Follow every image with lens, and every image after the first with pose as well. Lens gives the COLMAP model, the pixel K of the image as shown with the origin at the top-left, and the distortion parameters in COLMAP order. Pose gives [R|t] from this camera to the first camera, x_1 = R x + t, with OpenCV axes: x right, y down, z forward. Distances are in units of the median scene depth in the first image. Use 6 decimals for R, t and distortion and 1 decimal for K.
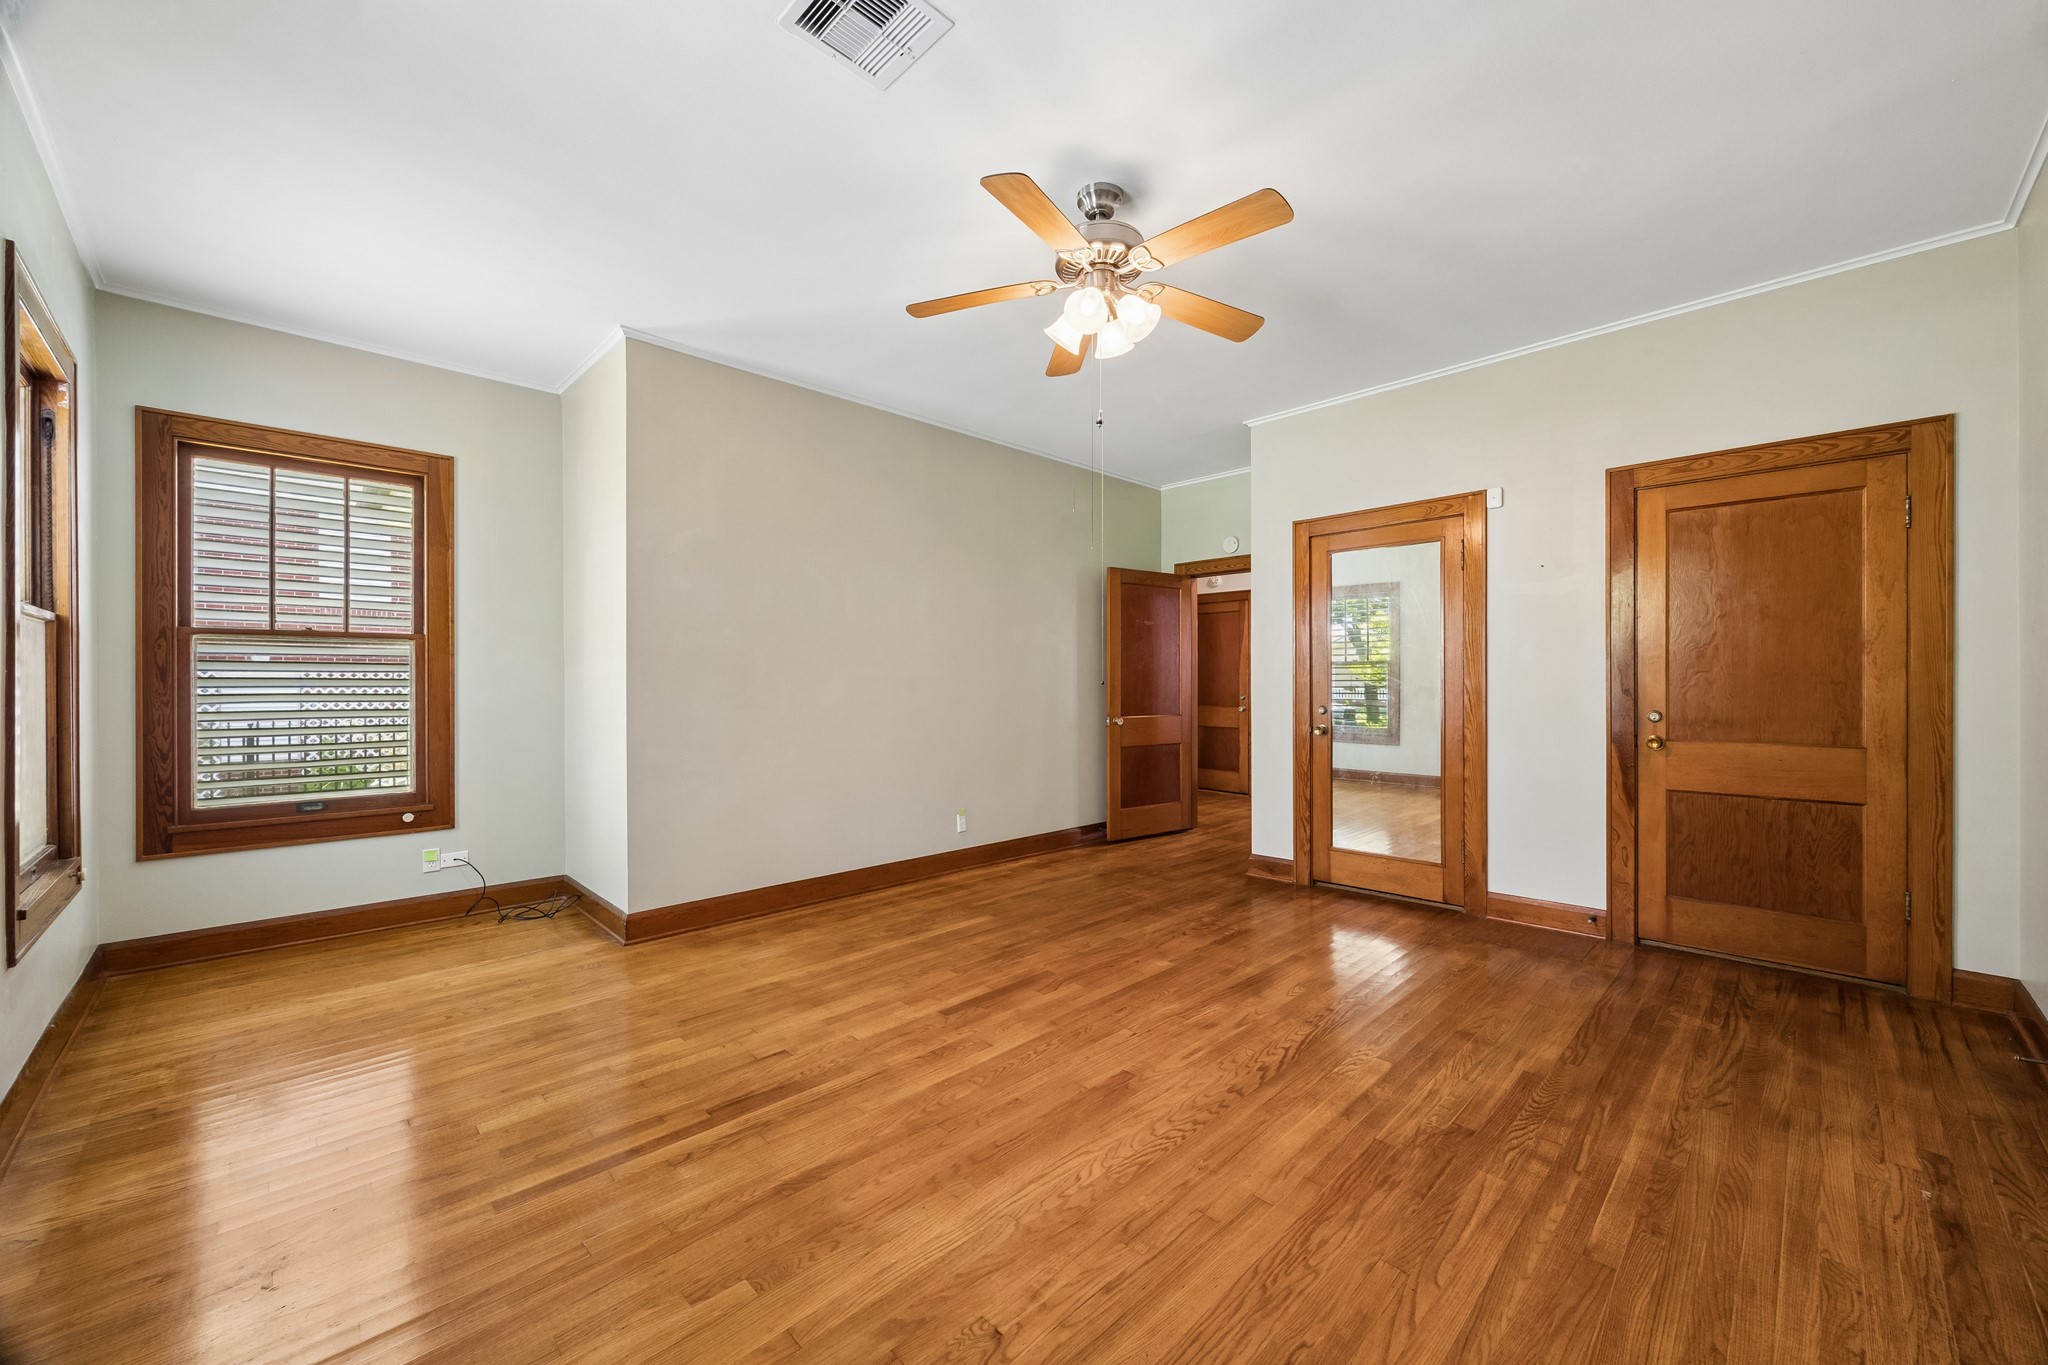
lens RADIAL K [[782.5, 0, 1024.0], [0, 782.5, 682.5], [0, 0, 1]] dist [-0.002230, -0.000325]
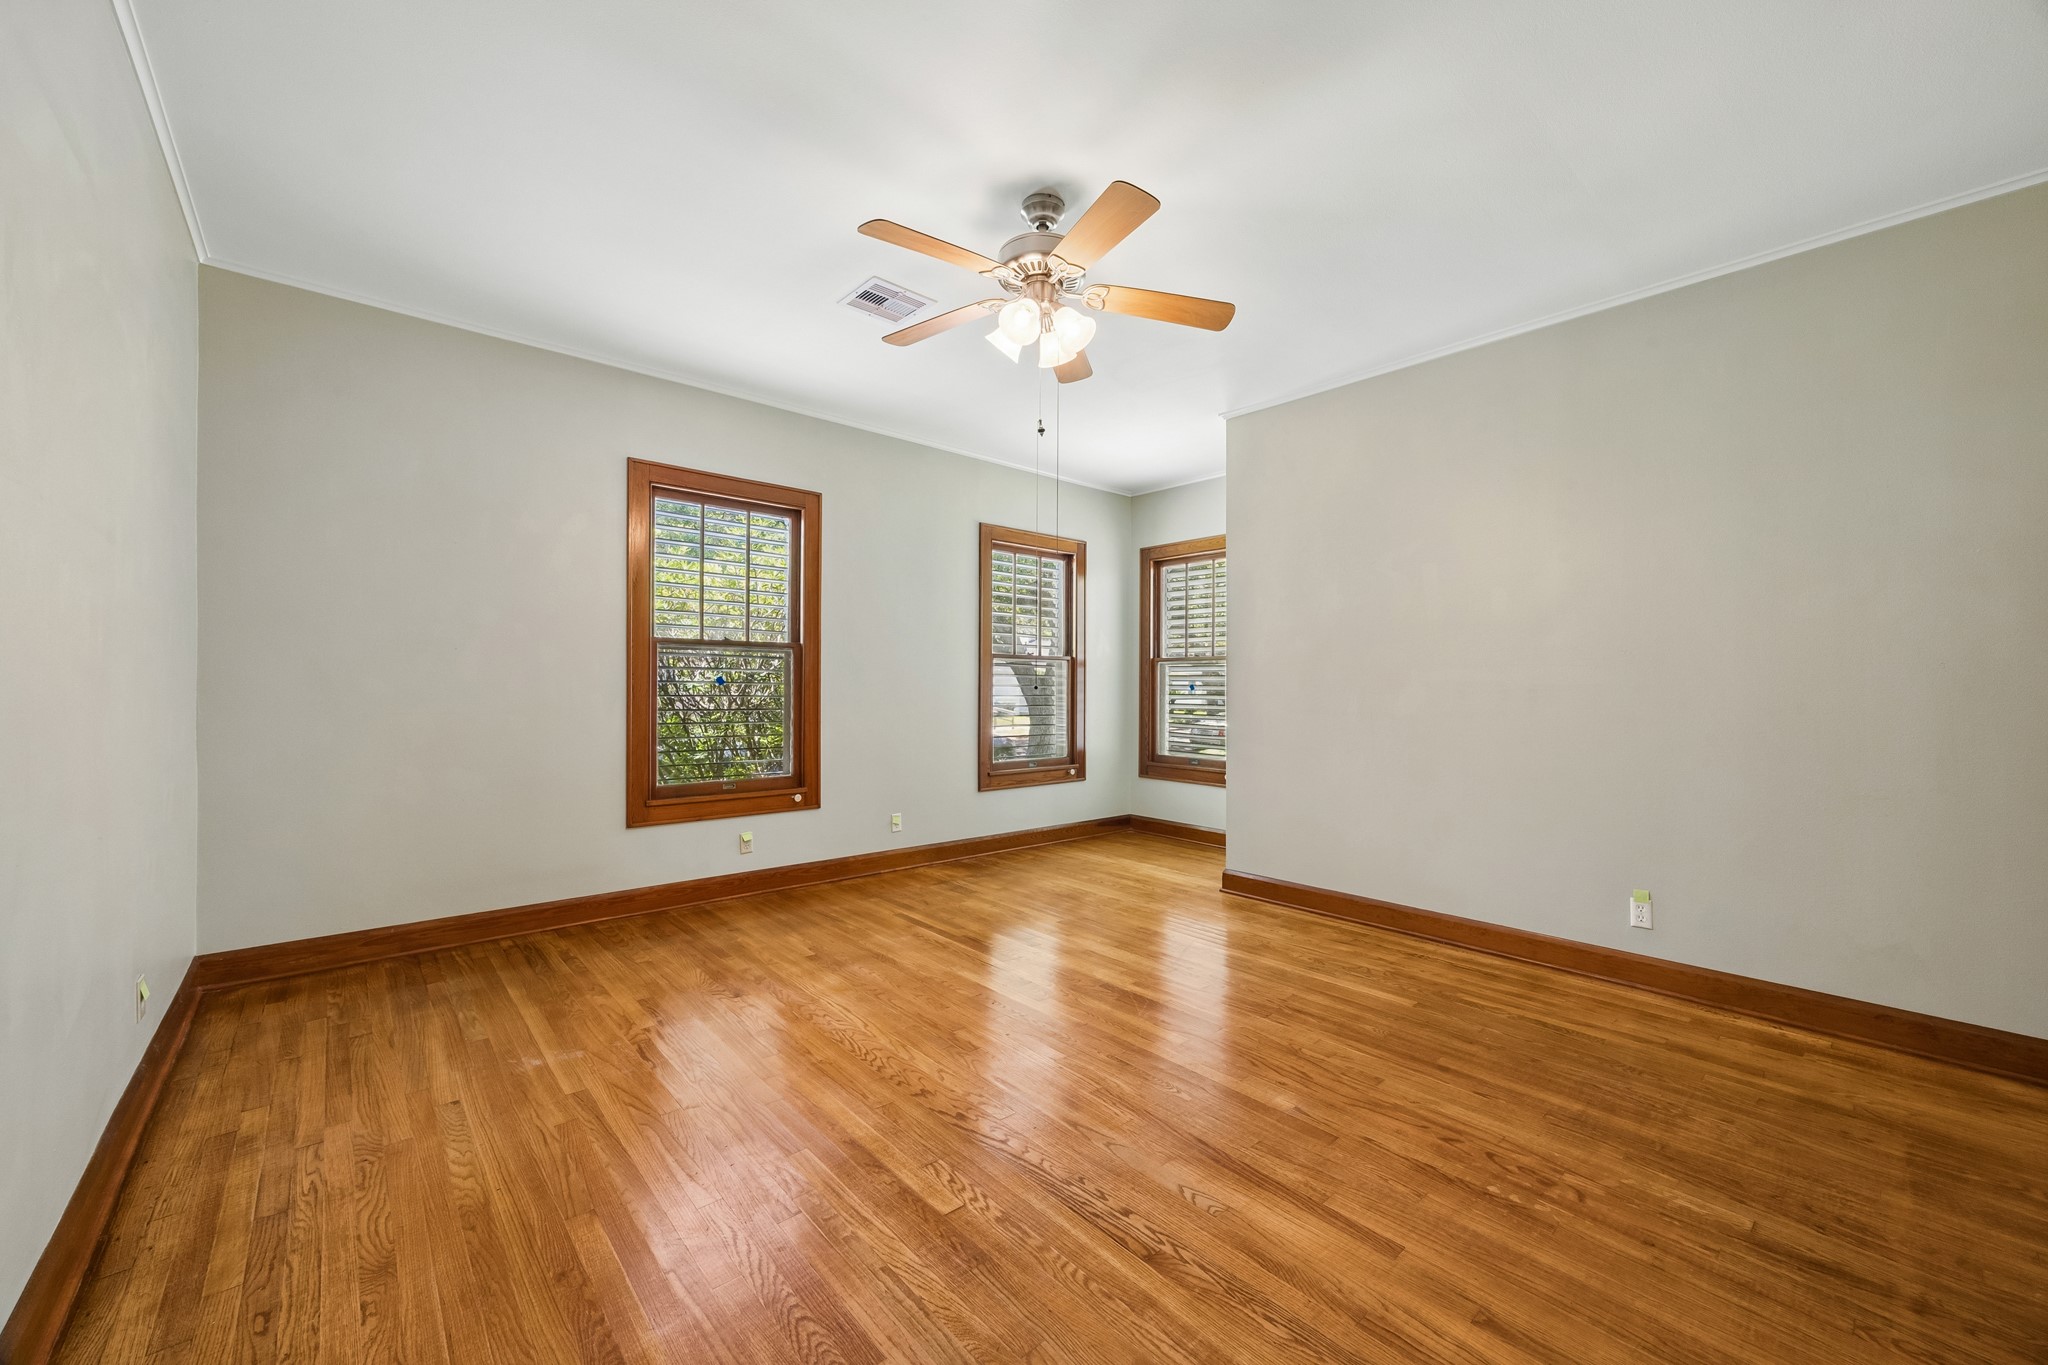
lens RADIAL K [[782.5, 0, 1024.0], [0, 782.5, 682.5], [0, 0, 1]] dist [-0.002230, -0.000325]
pose [[-0.054568, -0.005259, -0.998496, 0.791339], [-0.005873, 0.999971, -0.004946, -0.000007], [0.998493, 0.005594, -0.054598, 0.737577]]
